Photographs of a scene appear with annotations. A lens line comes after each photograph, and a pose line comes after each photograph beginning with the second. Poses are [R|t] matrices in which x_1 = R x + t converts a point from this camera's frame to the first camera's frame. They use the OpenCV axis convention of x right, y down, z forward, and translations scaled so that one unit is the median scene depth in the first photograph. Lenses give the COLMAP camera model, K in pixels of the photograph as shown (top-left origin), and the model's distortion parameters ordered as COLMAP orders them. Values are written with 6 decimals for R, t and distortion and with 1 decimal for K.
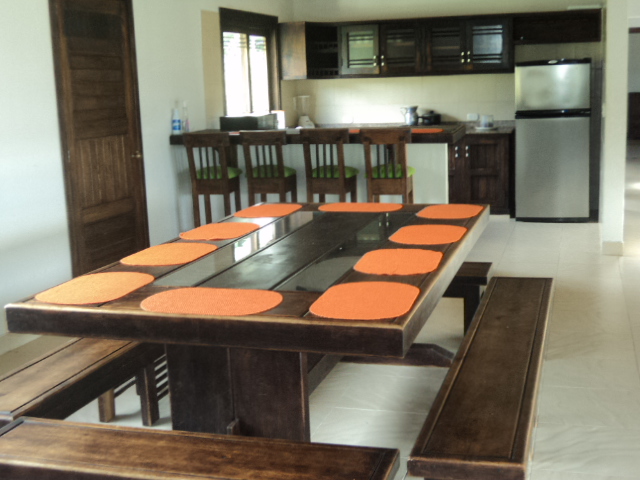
lens RADIAL K [[857.2, 0, 321.0], [0, 857.2, 239.1], [0, 0, 1]] dist [-0.018831, 0.000000]
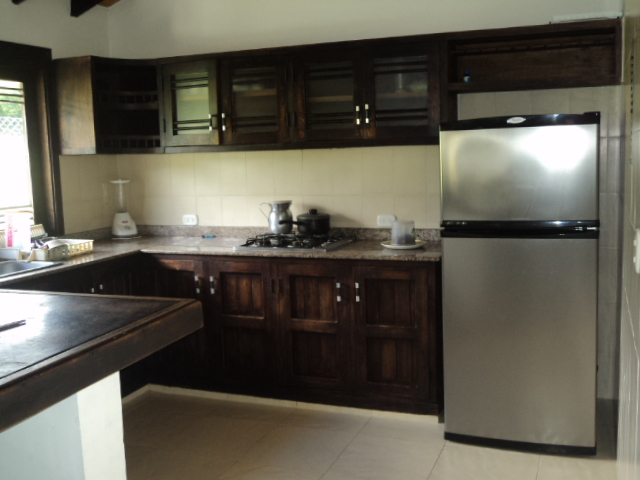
lens RADIAL K [[688.9, 0, 319.5], [0, 688.9, 240.9], [0, 0, 1]] dist [-0.033398, 0.000000]
pose [[0.996436, 0.014822, -0.083046, 0.175025], [-0.018974, 0.998598, -0.049425, -0.108302], [0.082196, 0.050824, 0.995319, 0.555240]]
